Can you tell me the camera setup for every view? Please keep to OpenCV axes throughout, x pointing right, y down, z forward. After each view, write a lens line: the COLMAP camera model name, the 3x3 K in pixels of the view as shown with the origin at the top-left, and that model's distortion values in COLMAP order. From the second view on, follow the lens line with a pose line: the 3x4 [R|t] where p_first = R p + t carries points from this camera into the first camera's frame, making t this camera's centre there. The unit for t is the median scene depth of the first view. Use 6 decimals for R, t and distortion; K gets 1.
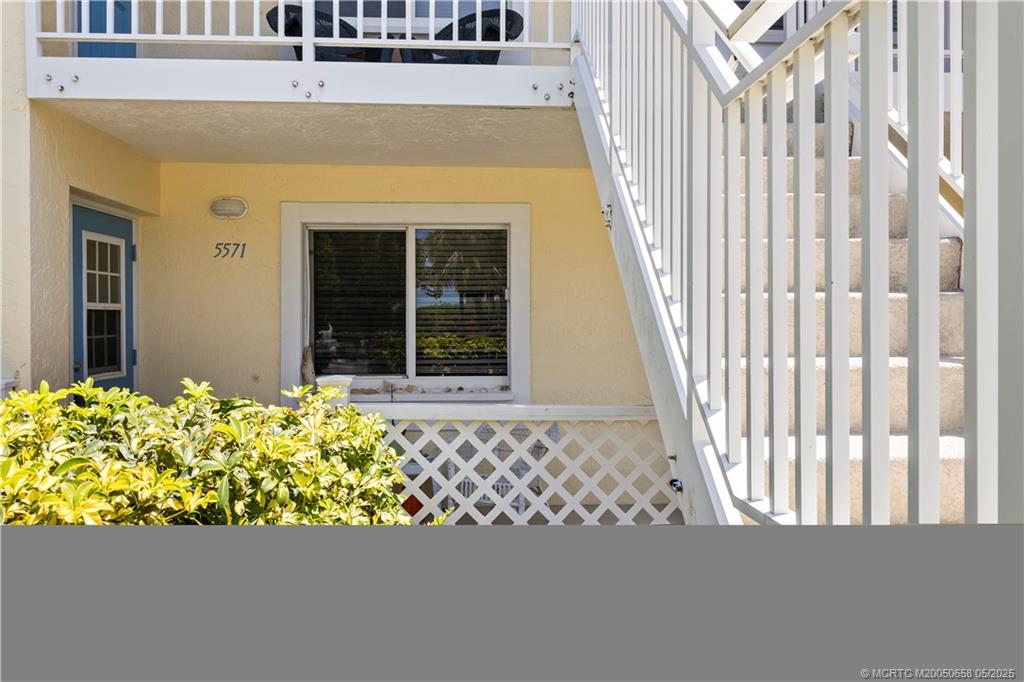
lens RADIAL K [[855.0, 0, 512.6], [0, 855.0, 340.3], [0, 0, 1]] dist [-0.004689, -0.006672]
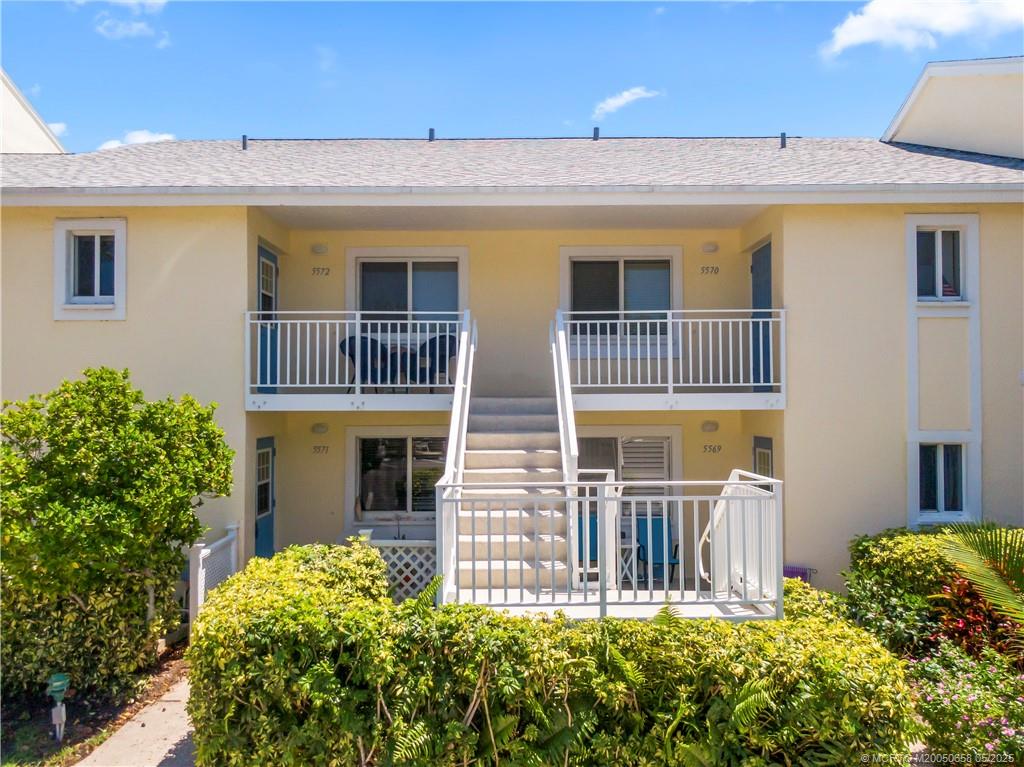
lens RADIAL K [[785.2, 0, 512.0], [0, 785.2, 383.5], [0, 0, 1]] dist [0.002827, 0.000241]
pose [[0.998659, -0.002916, -0.051688, 0.326391], [0.000548, 0.998951, -0.045778, -0.259802], [0.051767, 0.045688, 0.997614, -1.250759]]
